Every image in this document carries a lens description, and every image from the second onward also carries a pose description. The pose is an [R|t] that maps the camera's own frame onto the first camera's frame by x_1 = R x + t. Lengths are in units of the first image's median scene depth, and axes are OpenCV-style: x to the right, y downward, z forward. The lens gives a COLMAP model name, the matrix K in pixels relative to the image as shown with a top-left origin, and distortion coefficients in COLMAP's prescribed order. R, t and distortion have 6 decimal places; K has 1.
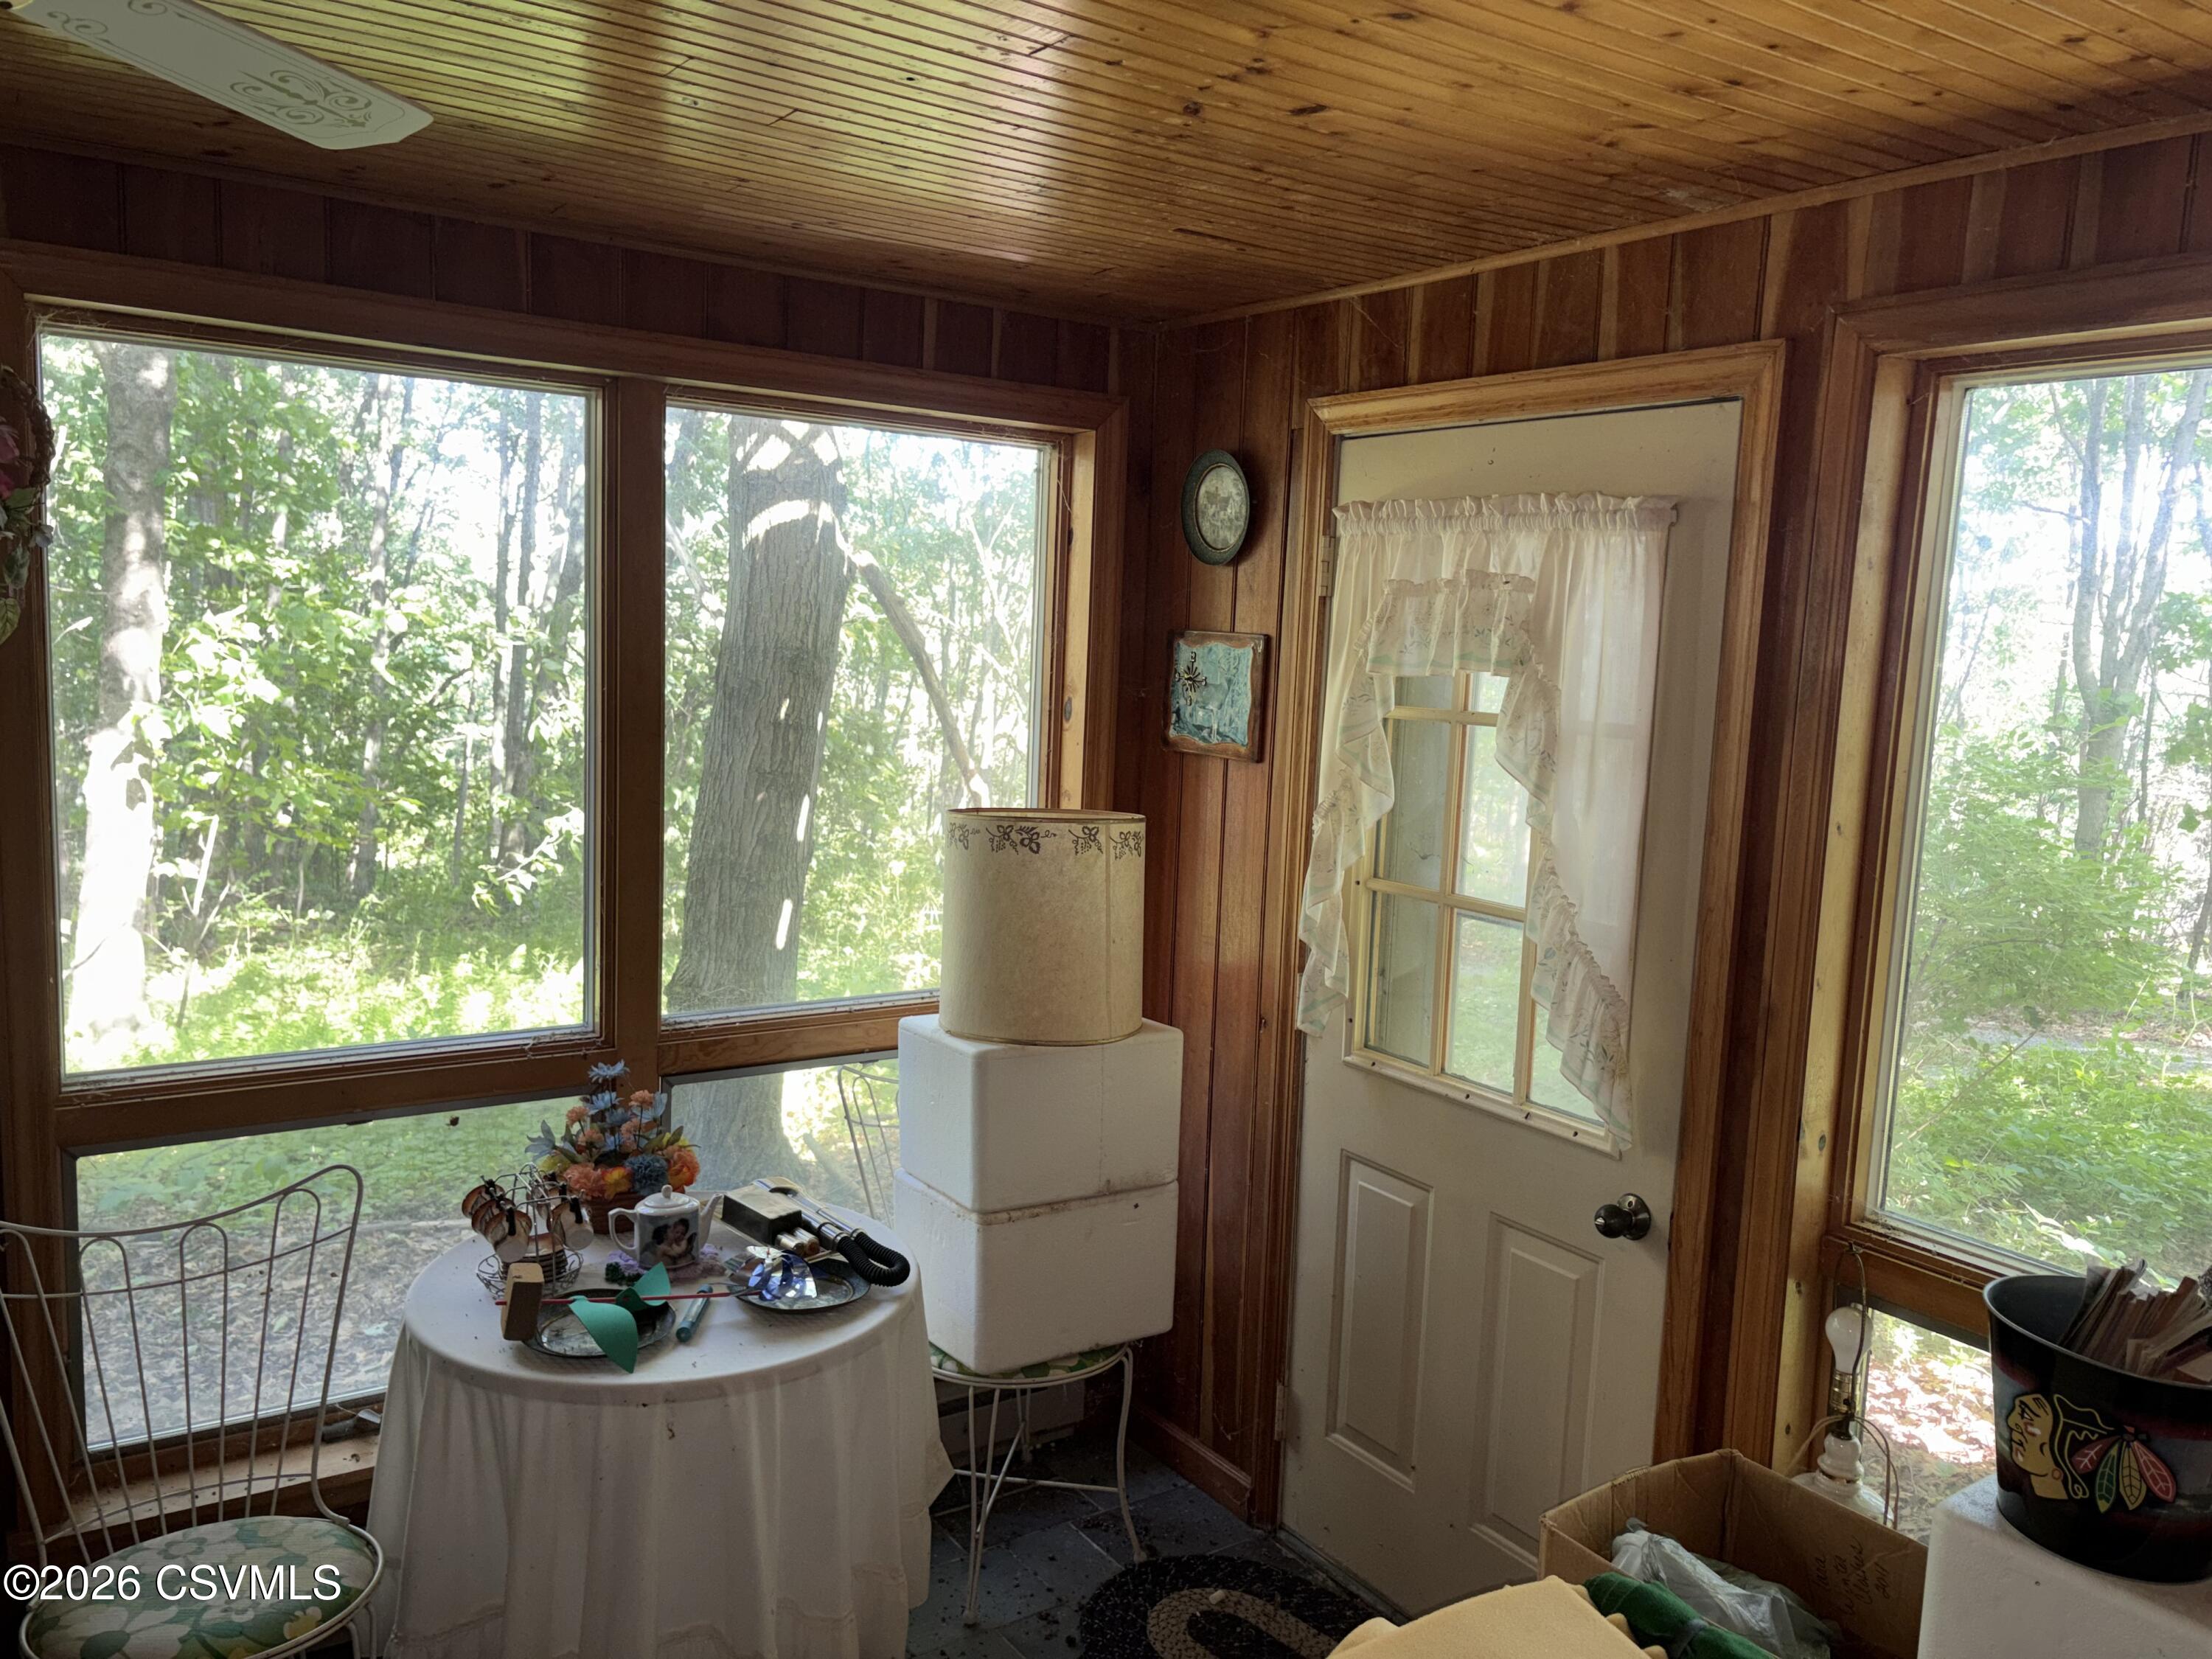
lens RADIAL K [[1695.1, 0, 1107.6], [0, 1695.1, 839.2], [0, 0, 1]] dist [0.057373, -0.049998]
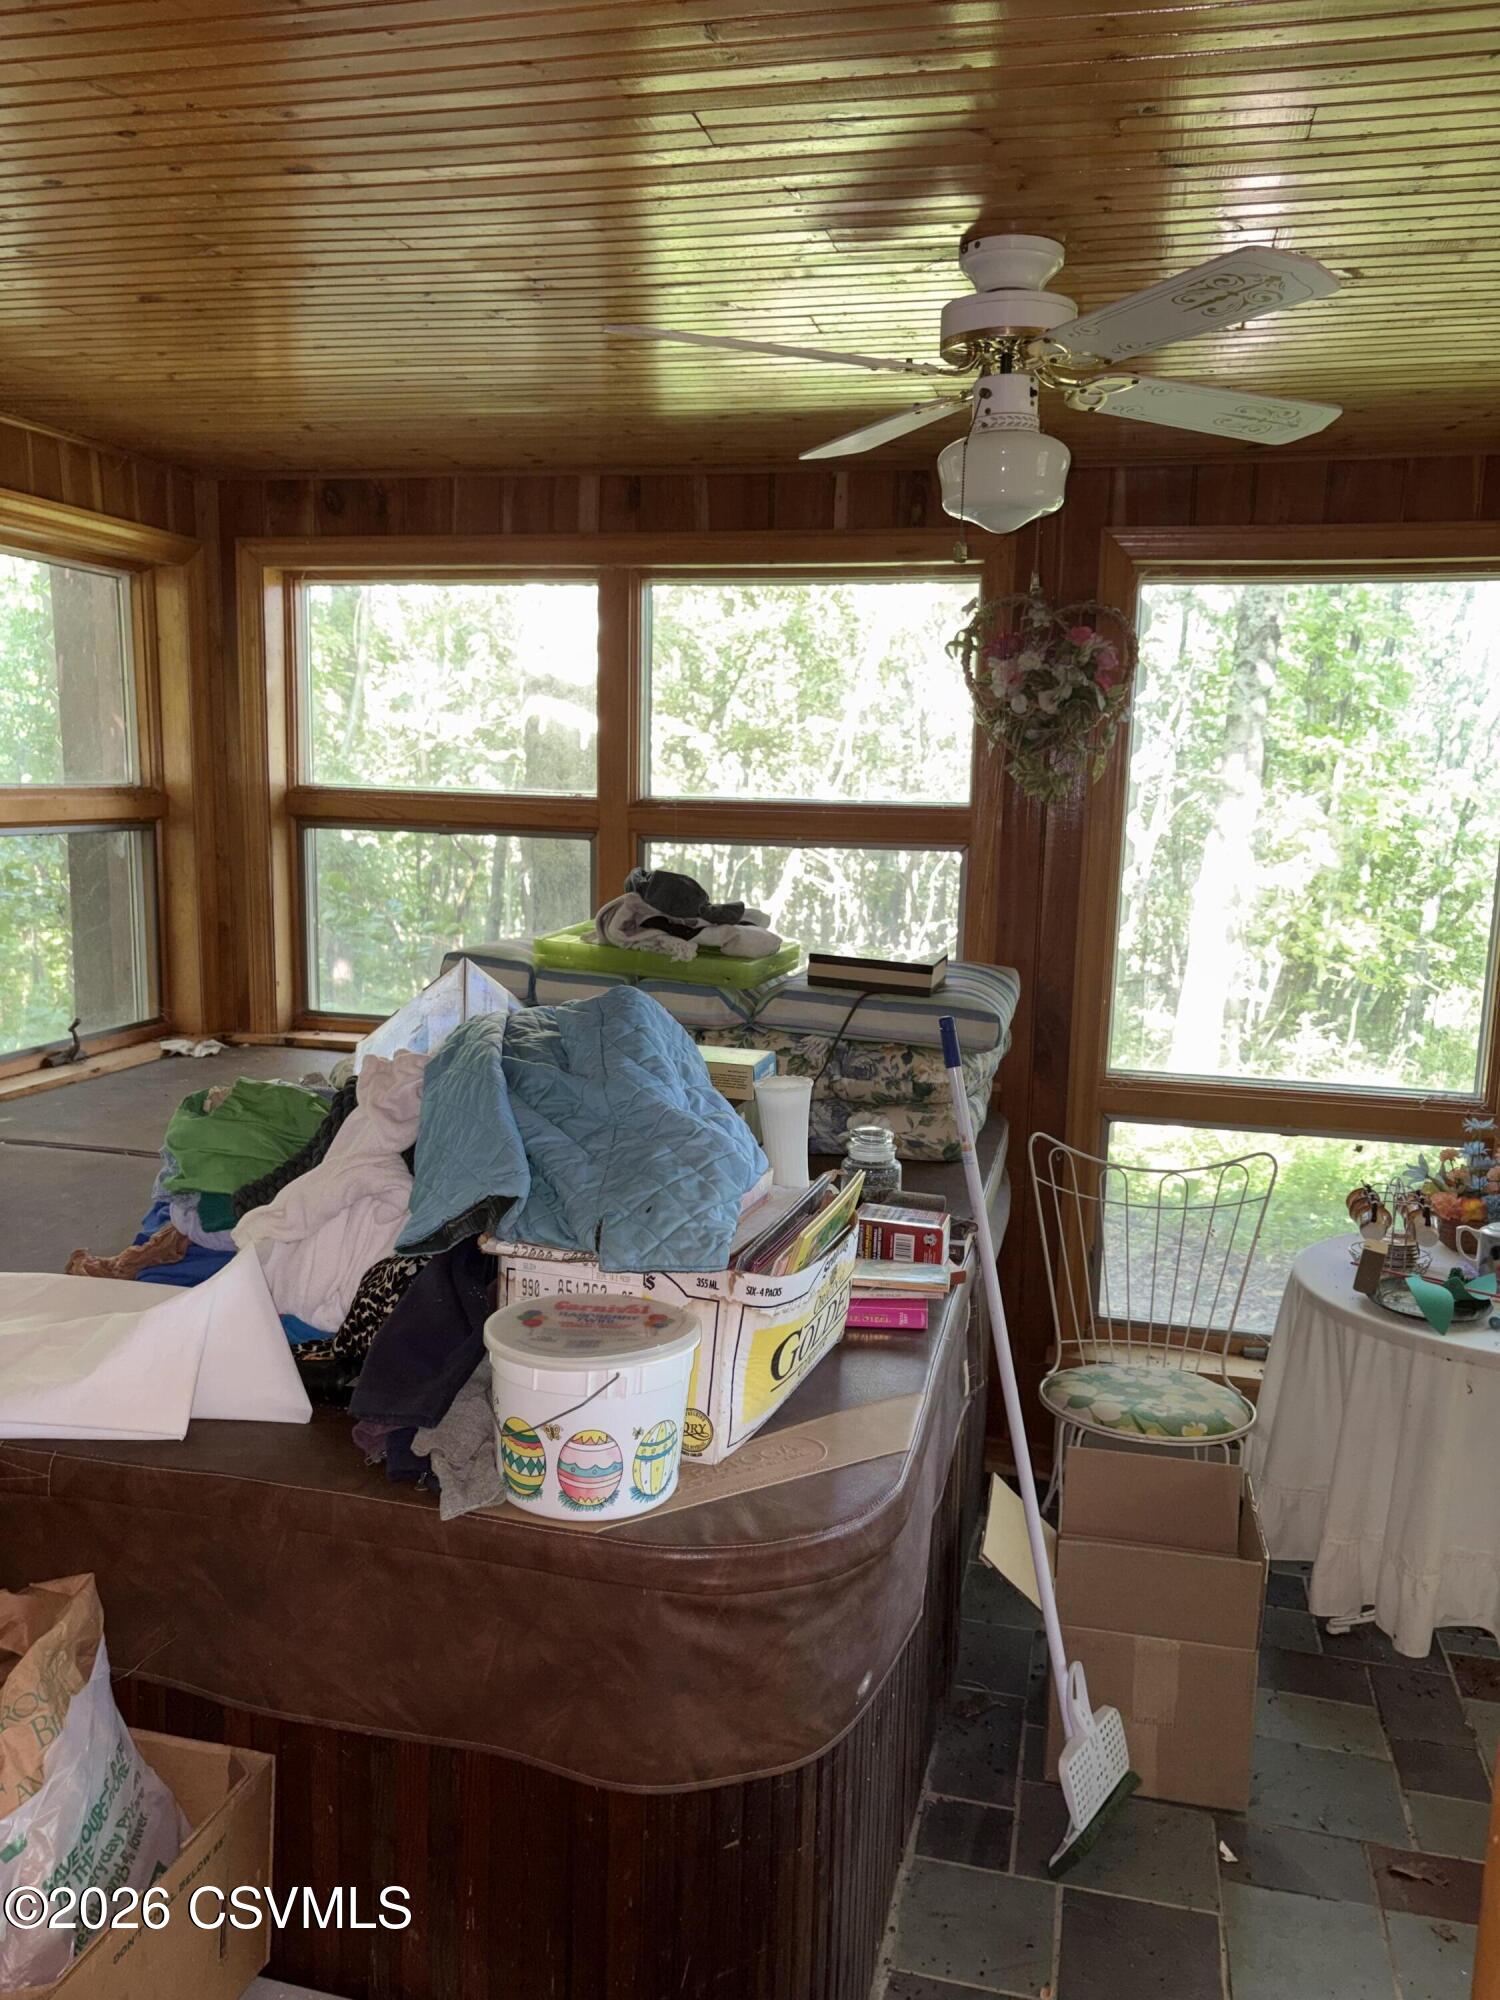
lens RADIAL K [[1532.6, 0, 750.8], [0, 1532.6, 1006.9], [0, 0, 1]] dist [0.057373, -0.049998]
pose [[0.670671, 0.090688, -0.736190, 0.197277], [-0.090794, 0.995071, 0.039865, 0.059918], [0.736177, 0.040105, 0.675599, -0.179680]]
